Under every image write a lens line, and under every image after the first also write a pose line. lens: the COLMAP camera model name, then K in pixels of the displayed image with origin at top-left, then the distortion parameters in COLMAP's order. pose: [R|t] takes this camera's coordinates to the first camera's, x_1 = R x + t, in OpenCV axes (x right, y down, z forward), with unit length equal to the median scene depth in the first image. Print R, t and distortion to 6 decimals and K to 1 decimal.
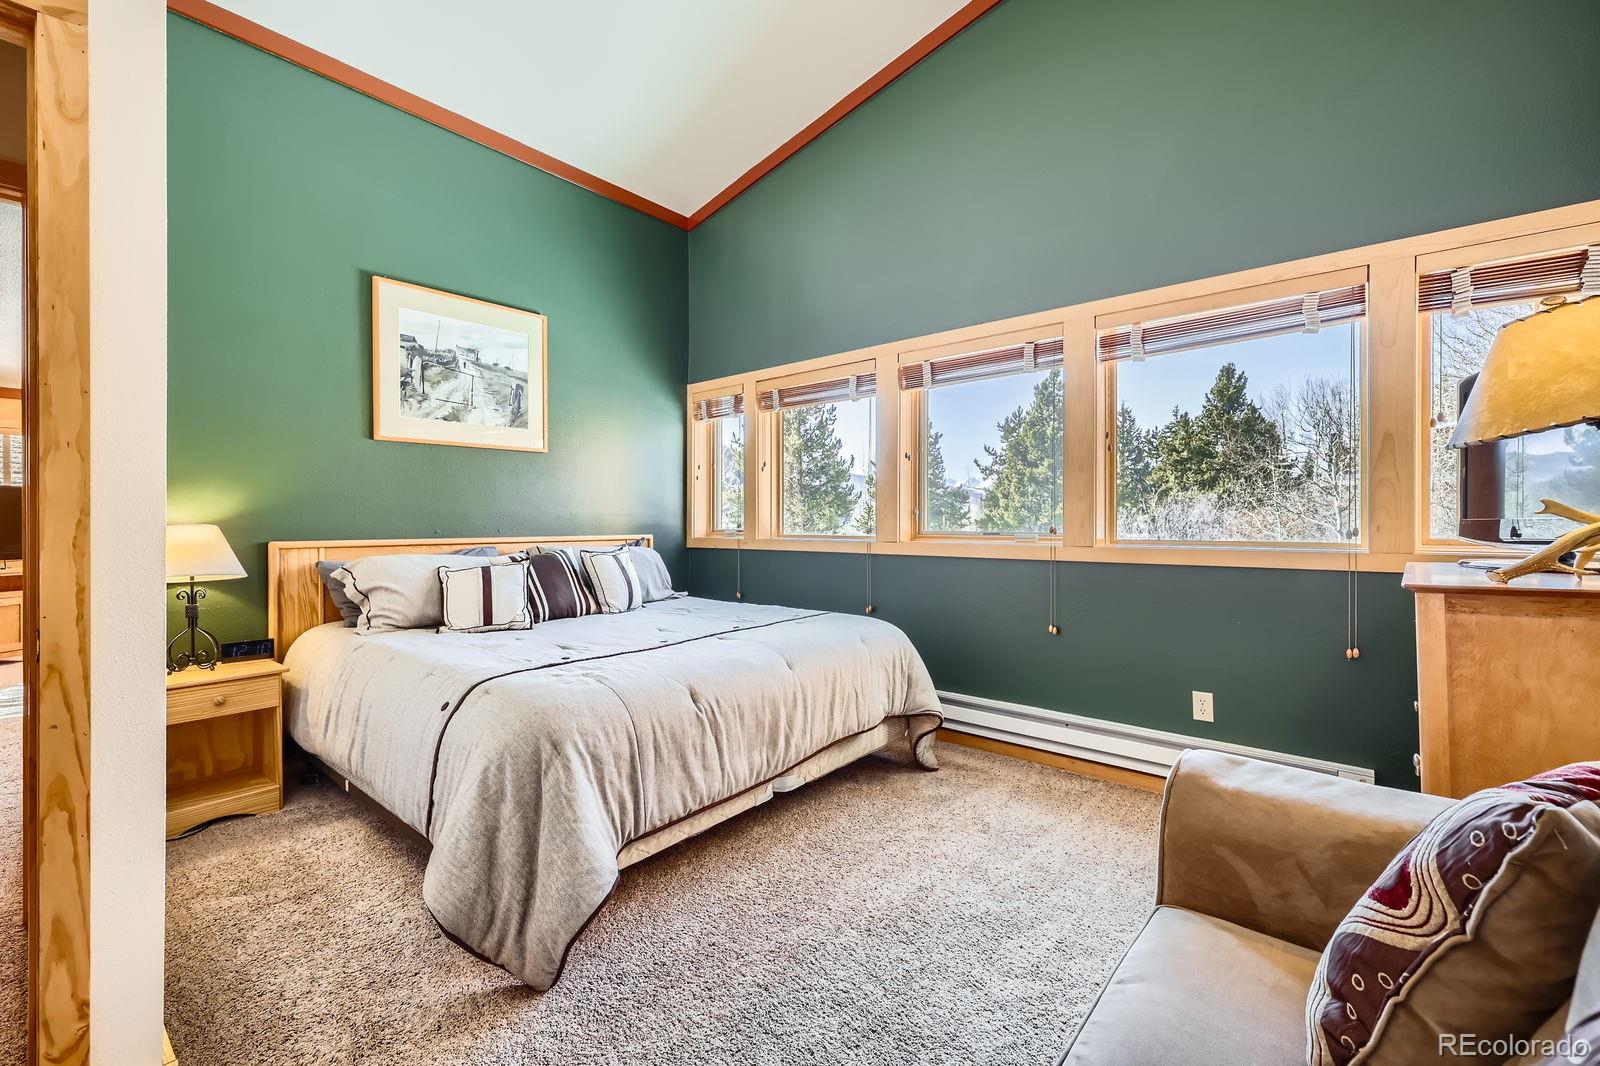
lens RADIAL K [[674.7, 0, 792.7], [0, 674.7, 525.5], [0, 0, 1]] dist [0.003114, 0.000274]
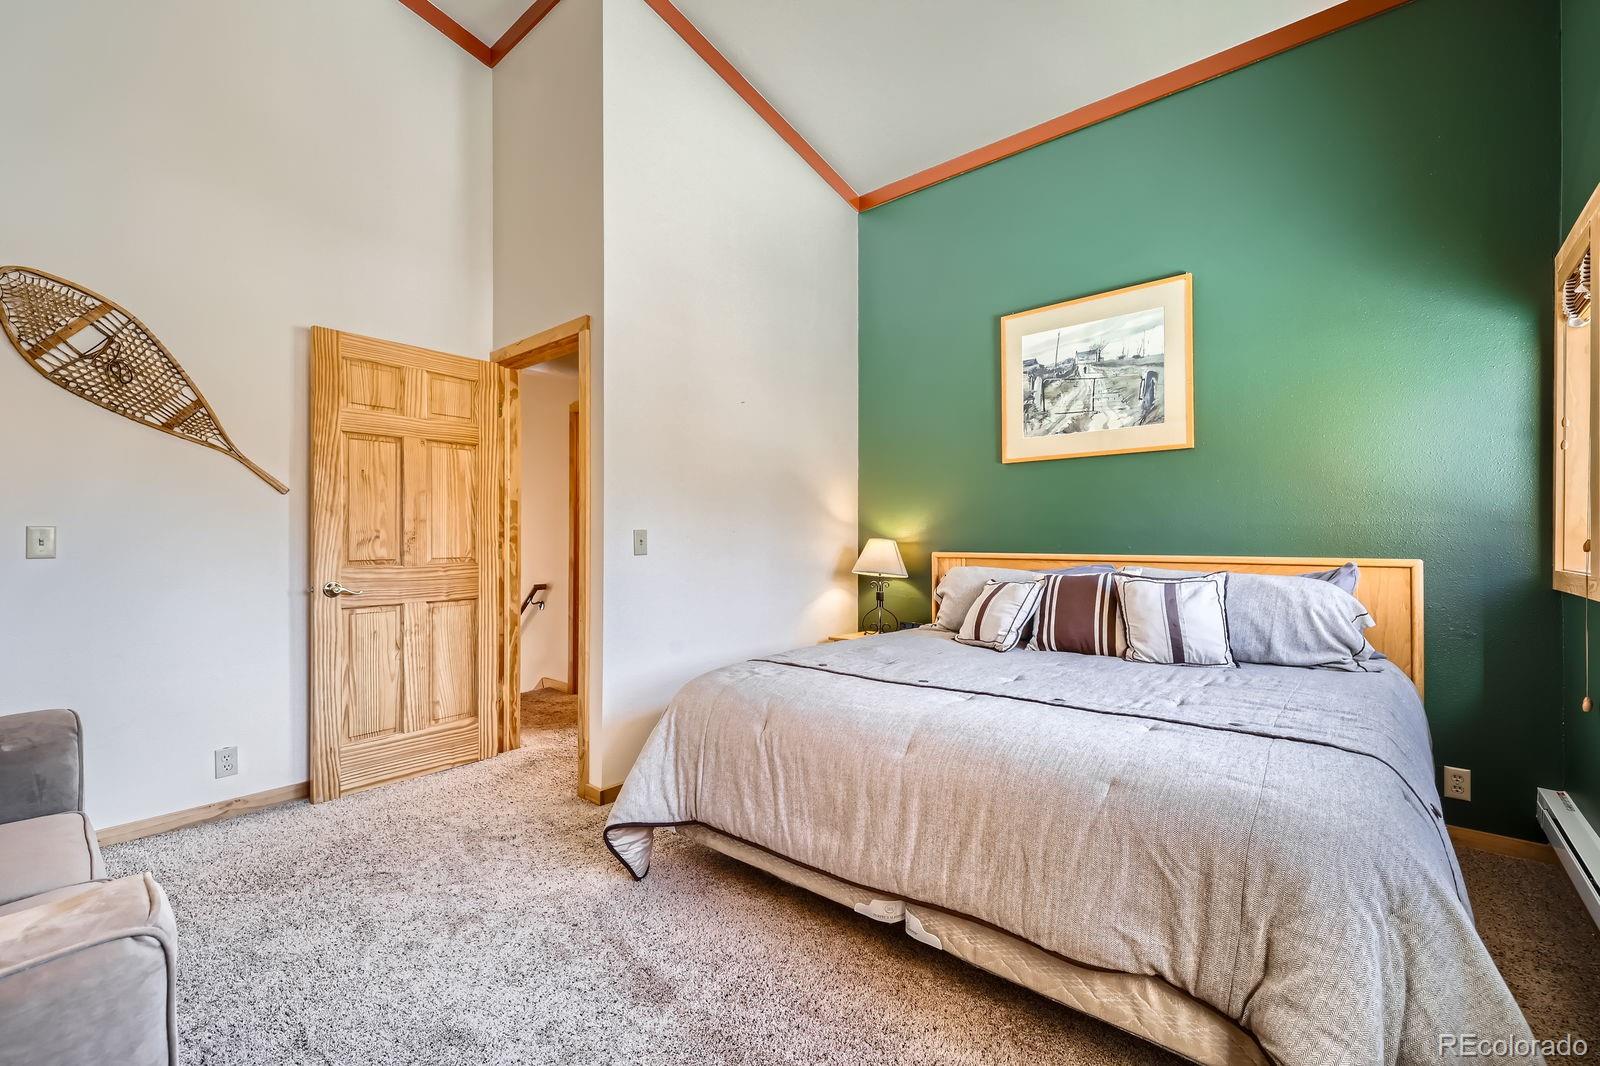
lens RADIAL K [[674.7, 0, 794.2], [0, 674.7, 537.9], [0, 0, 1]] dist [0.003114, 0.000274]
pose [[-0.004674, -0.000163, -0.999989, 0.473471], [-0.007585, 0.999971, -0.000128, -0.001103], [0.999960, 0.007584, -0.004675, 0.628033]]
